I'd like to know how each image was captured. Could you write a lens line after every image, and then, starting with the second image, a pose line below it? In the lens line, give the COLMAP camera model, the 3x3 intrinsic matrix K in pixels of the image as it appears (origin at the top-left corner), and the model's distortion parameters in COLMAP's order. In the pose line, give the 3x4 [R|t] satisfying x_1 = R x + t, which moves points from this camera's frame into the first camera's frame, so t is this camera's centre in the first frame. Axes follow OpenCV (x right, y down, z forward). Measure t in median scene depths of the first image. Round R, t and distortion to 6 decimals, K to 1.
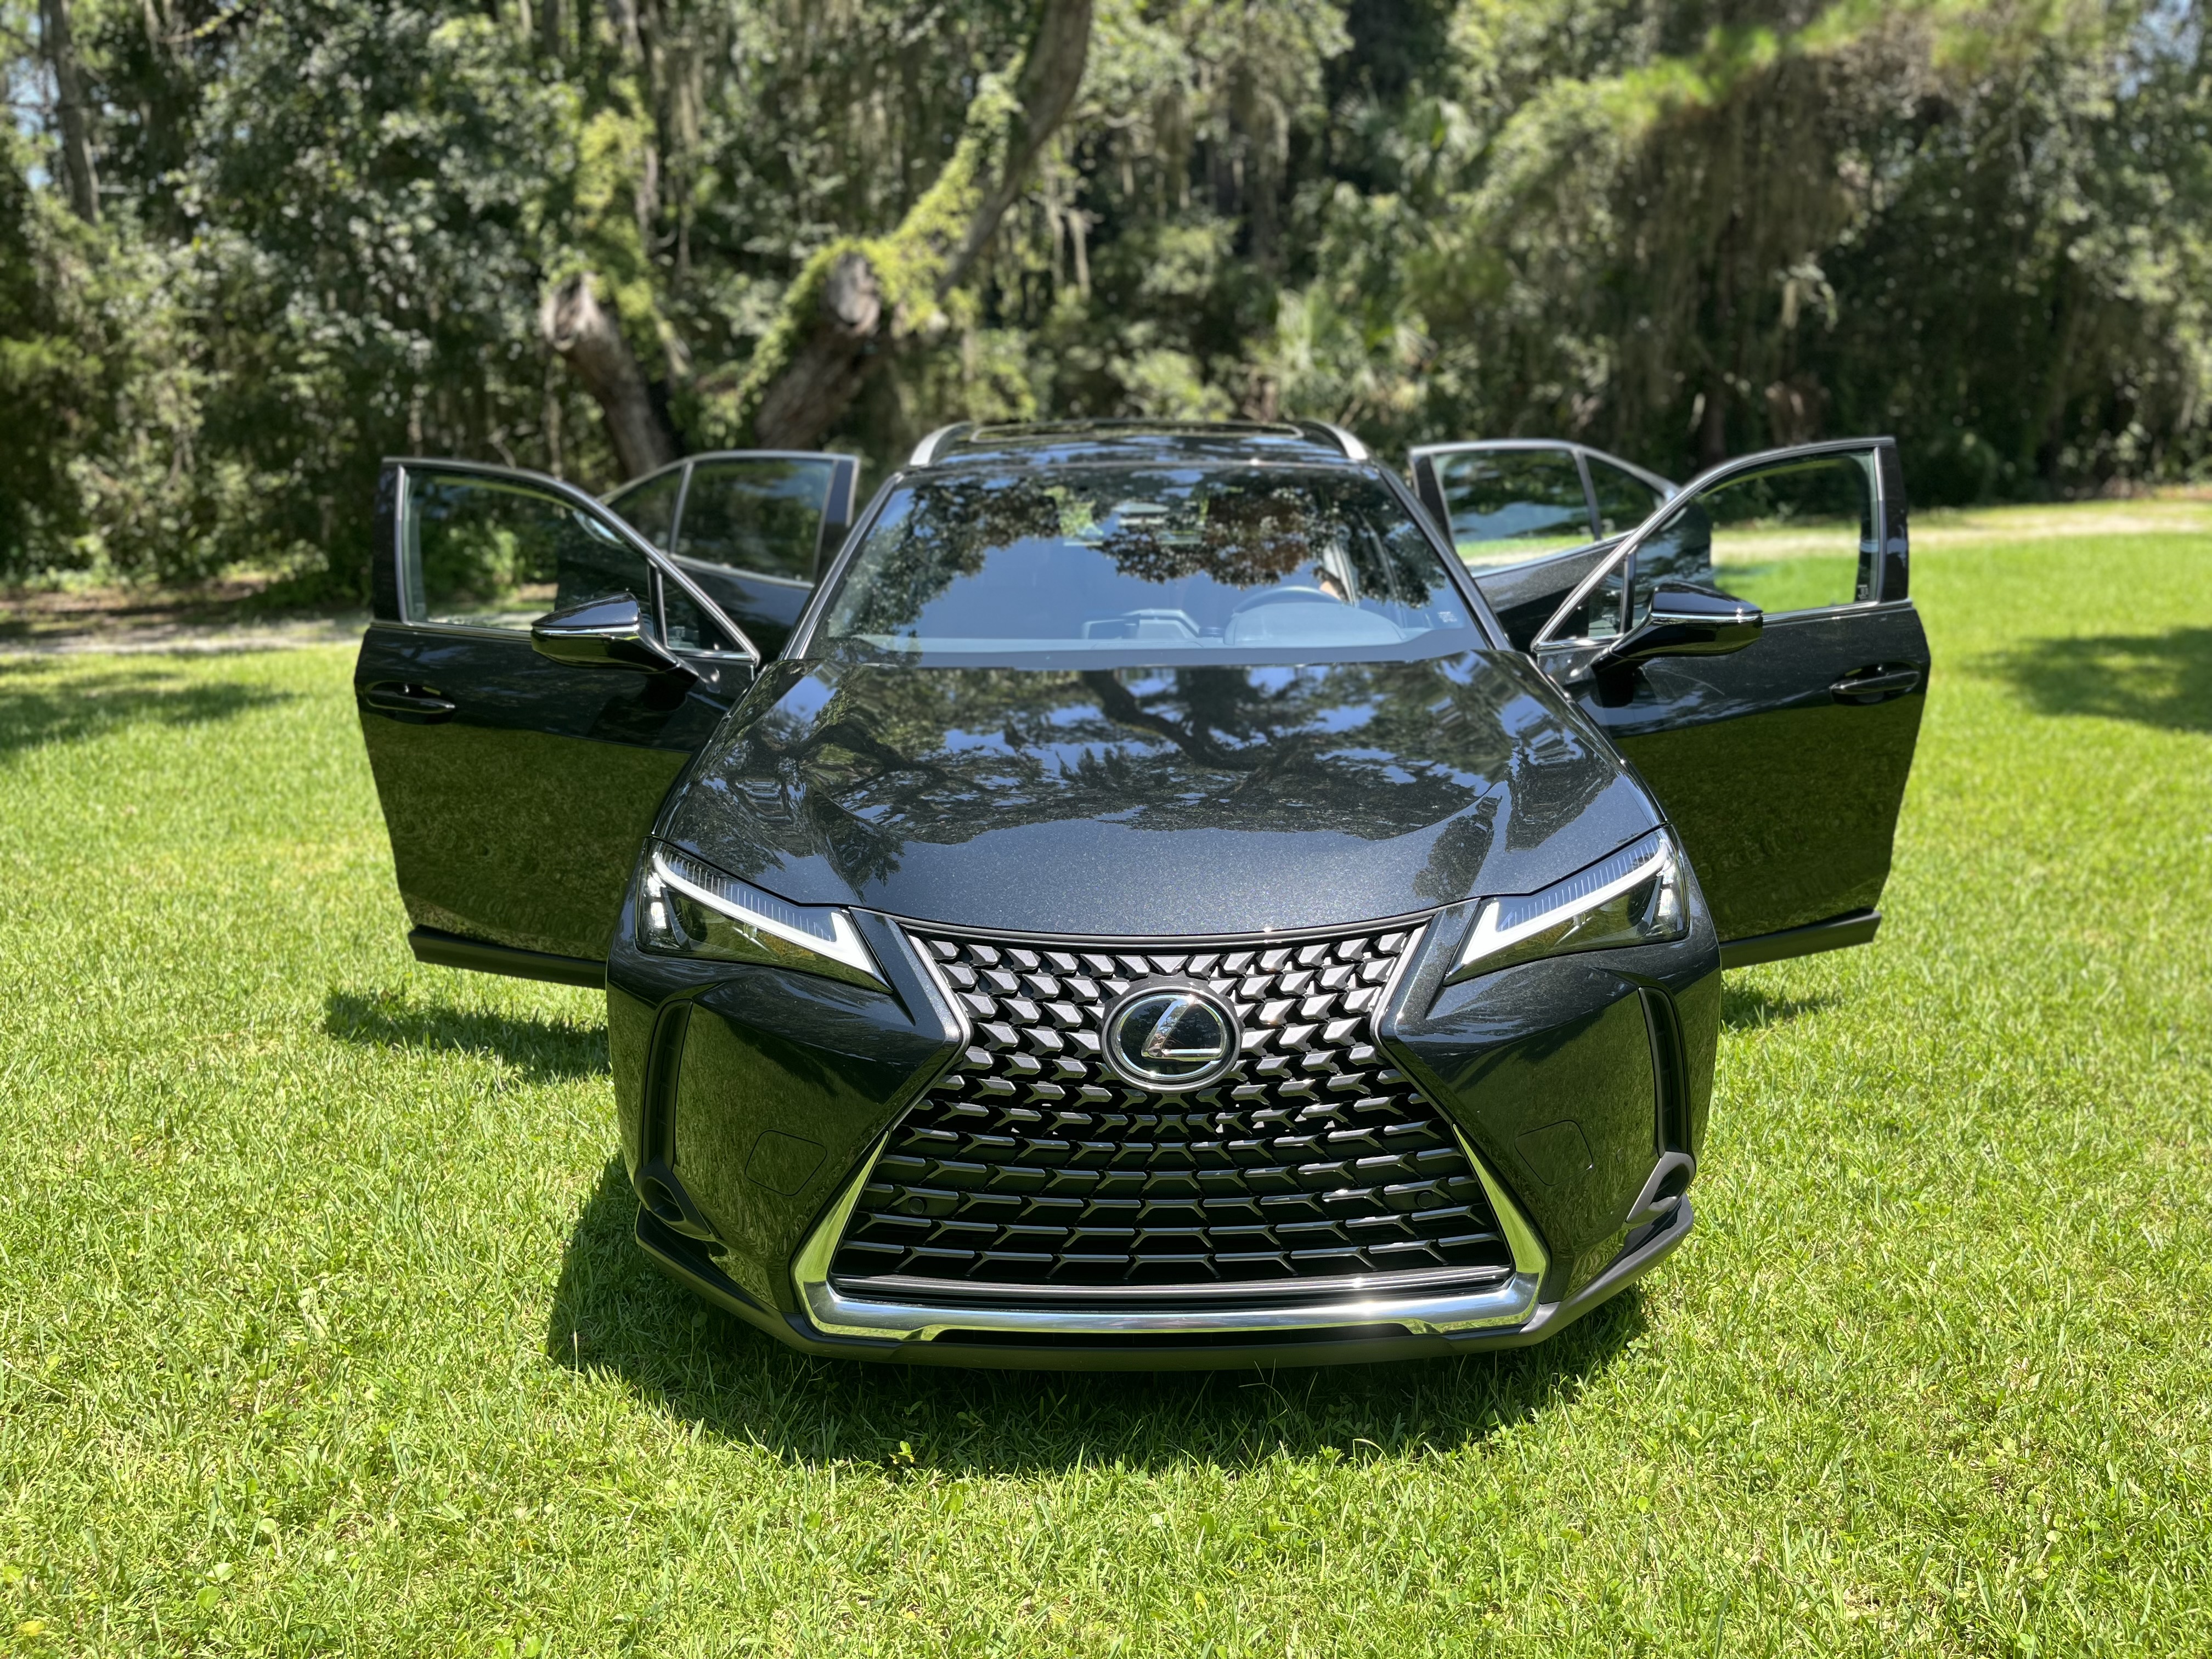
lens RADIAL K [[1675.5, 0, 1114.4], [0, 1675.5, 824.2], [0, 0, 1]] dist [0.031940, -0.028832]
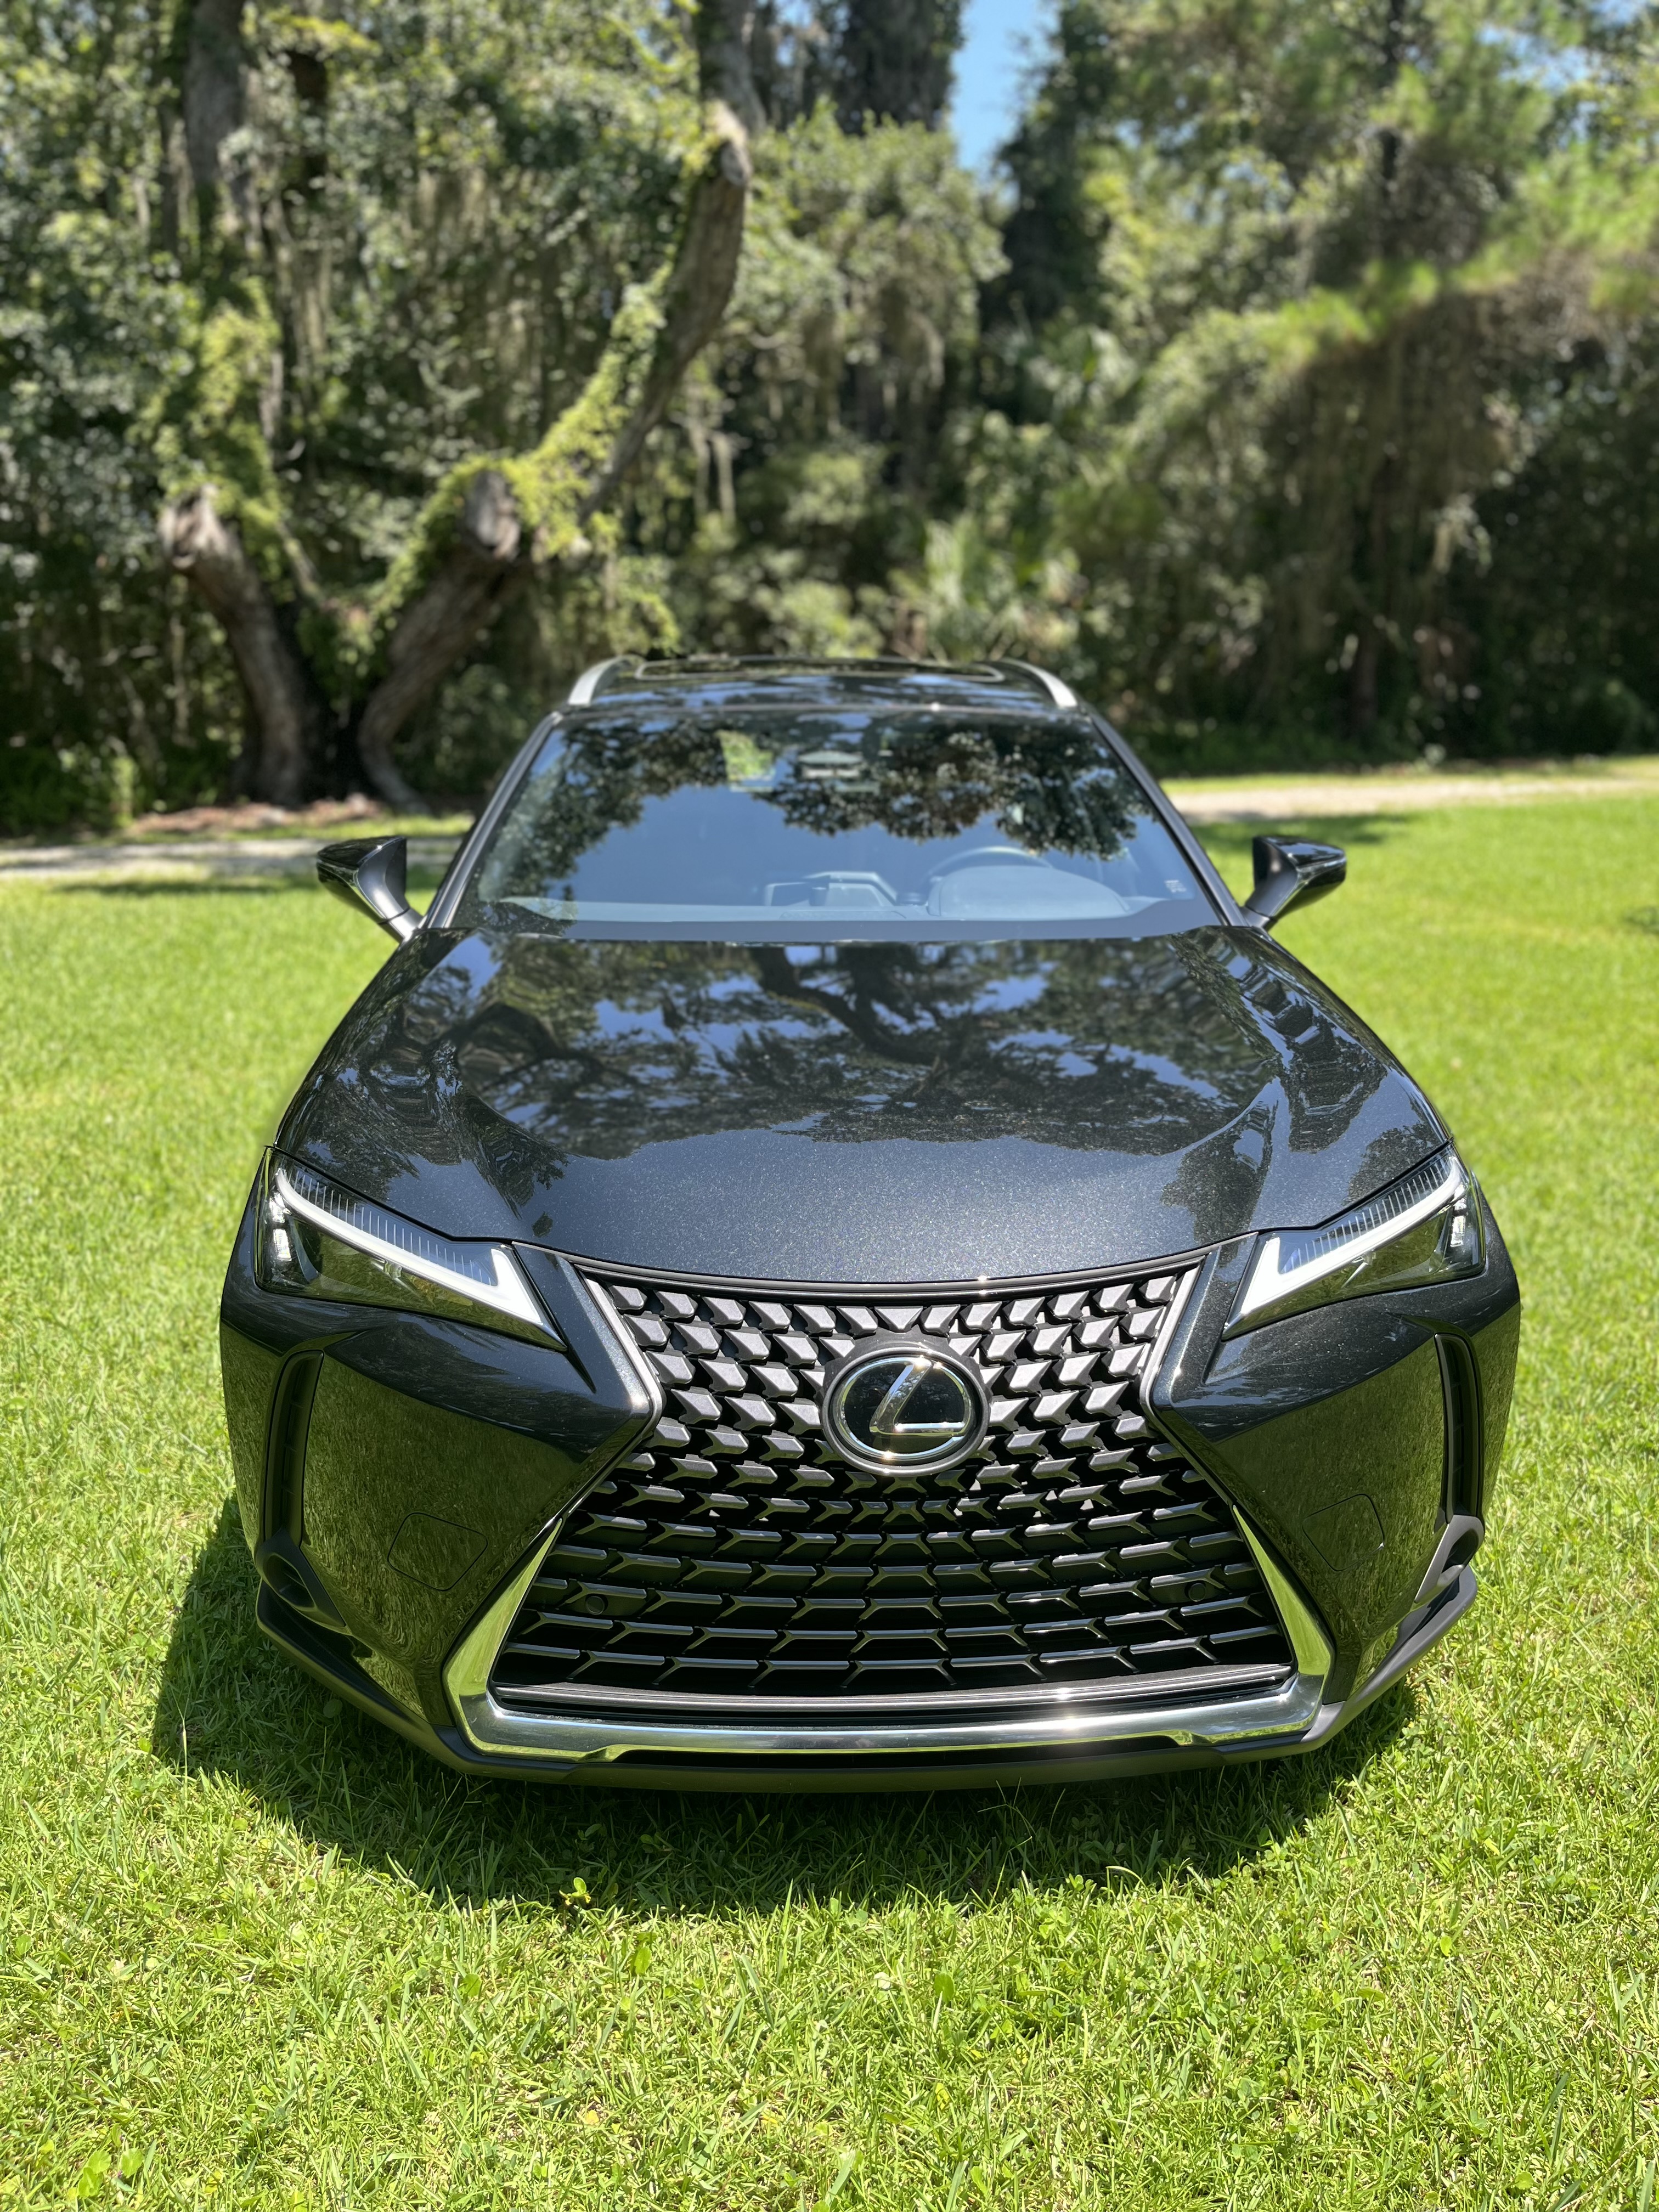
lens RADIAL K [[1675.5, 0, 826.8], [0, 1675.5, 1115.4], [0, 0, 1]] dist [0.031940, -0.028832]
pose [[0.998957, 0.005207, 0.045355, -0.037187], [-0.006676, 0.999456, 0.032292, -0.038798], [-0.045162, -0.032561, 0.998449, 0.148352]]
